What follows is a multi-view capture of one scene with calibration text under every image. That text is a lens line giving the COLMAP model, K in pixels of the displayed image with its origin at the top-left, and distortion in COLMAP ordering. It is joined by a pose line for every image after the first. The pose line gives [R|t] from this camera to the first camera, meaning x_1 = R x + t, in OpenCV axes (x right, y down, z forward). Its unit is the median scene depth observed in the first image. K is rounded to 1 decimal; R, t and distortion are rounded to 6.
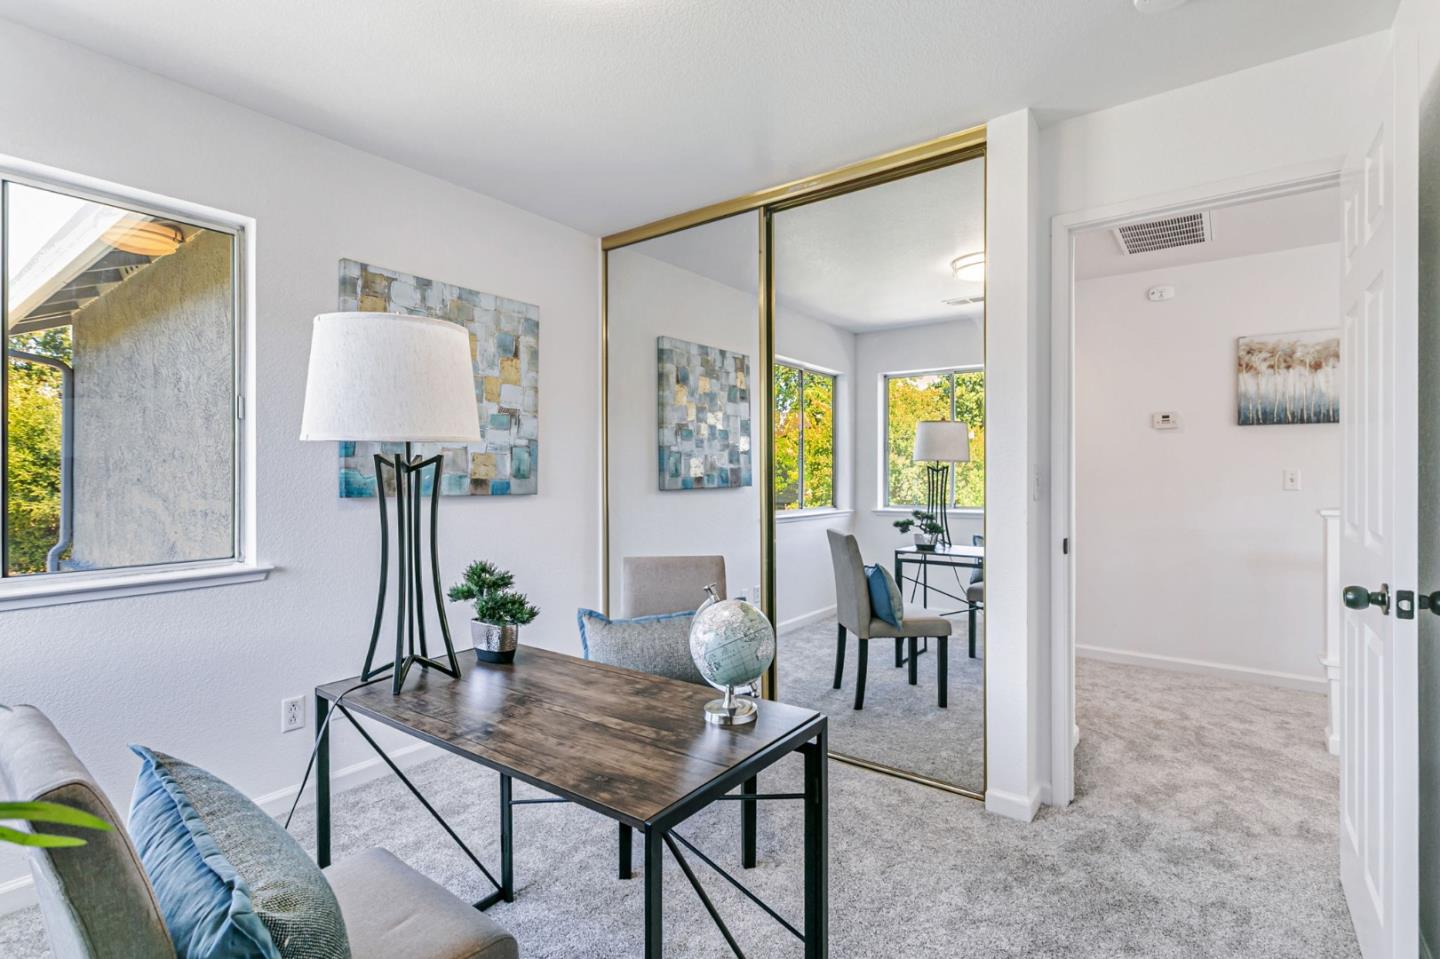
lens RADIAL K [[679.7, 0, 718.8], [0, 679.7, 476.7], [0, 0, 1]] dist [-0.000793, 0.001177]
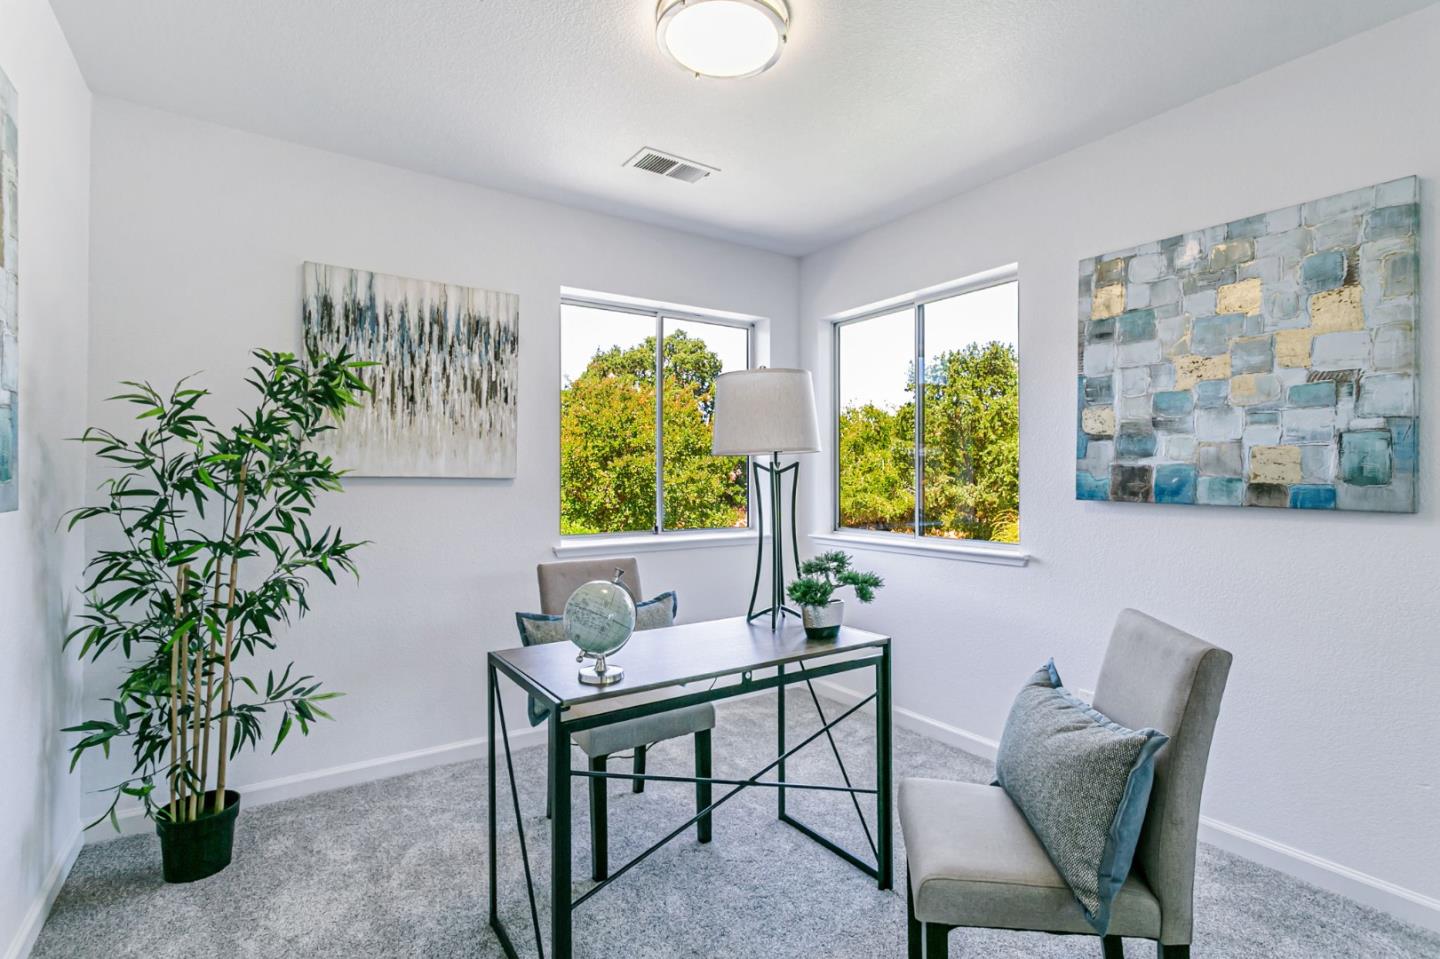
lens RADIAL K [[679.7, 0, 718.3], [0, 679.7, 473.8], [0, 0, 1]] dist [-0.000793, 0.001177]
pose [[-0.320656, -0.000092, -0.947196, 0.472497], [-0.004135, 0.999991, 0.001302, -0.005357], [0.947187, 0.004335, -0.320653, 0.683781]]
